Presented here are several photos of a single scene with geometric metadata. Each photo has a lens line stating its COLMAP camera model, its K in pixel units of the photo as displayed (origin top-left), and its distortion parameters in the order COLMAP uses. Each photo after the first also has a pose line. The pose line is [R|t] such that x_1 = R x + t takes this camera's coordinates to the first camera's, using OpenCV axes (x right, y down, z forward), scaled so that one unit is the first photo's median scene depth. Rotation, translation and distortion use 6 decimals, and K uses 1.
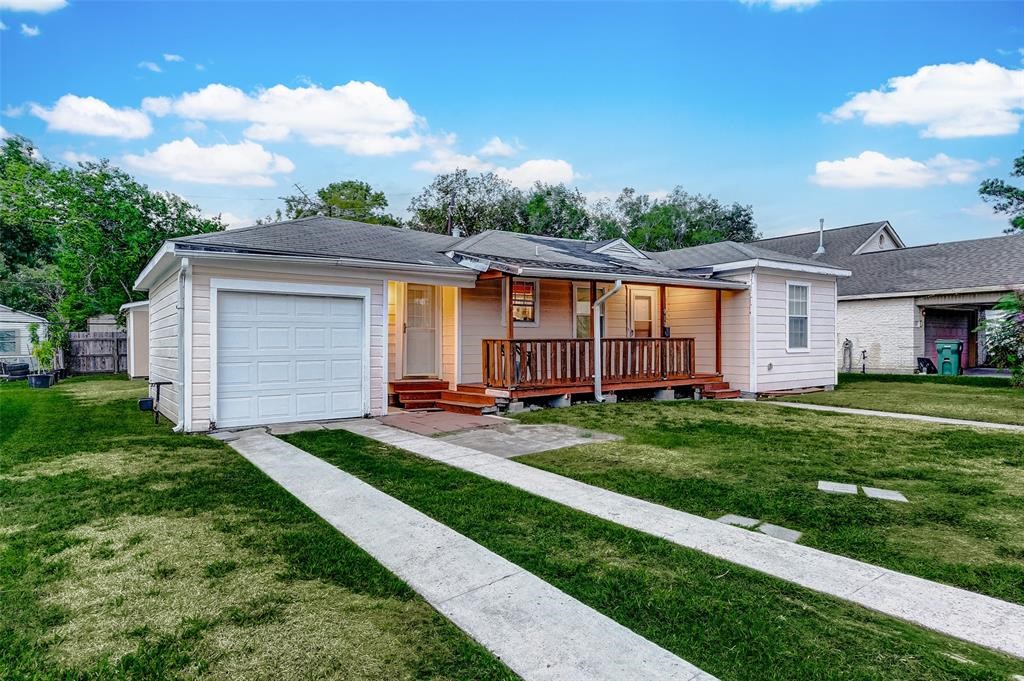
lens RADIAL K [[578.2, 0, 512.0], [0, 578.2, 340.5], [0, 0, 1]] dist [-0.004761, -0.002042]
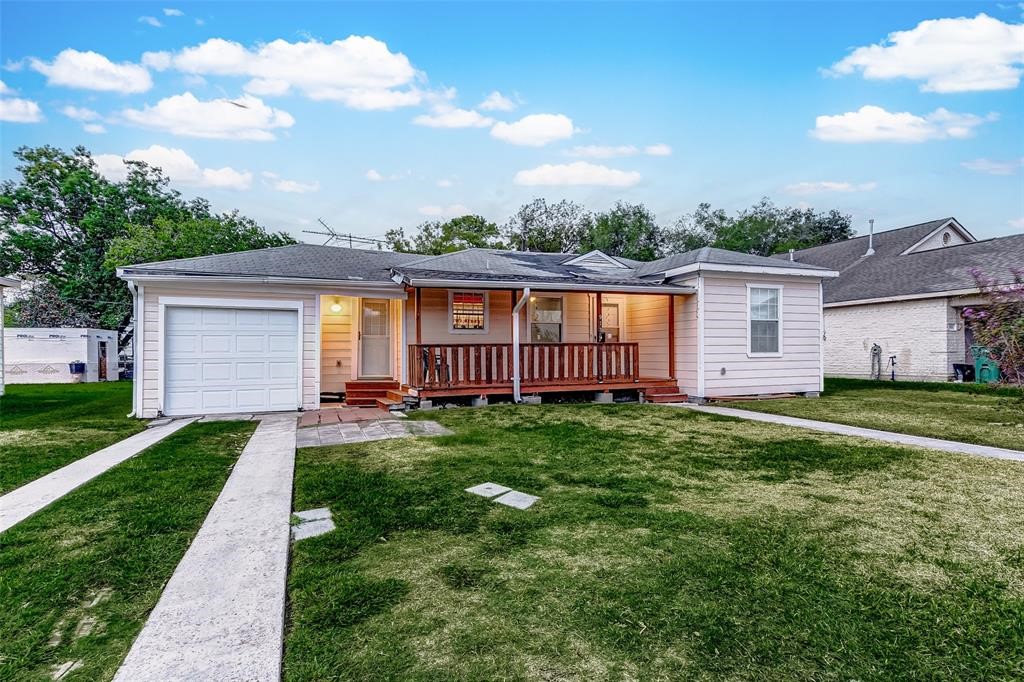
lens RADIAL K [[509.7, 0, 512.0], [0, 509.7, 341.0], [0, 0, 1]] dist [-0.000790, -0.000555]
pose [[0.969837, -0.008770, -0.243598, 0.325731], [0.004227, 0.999807, -0.019168, 0.009039], [0.243719, 0.017560, 0.969687, 0.072917]]
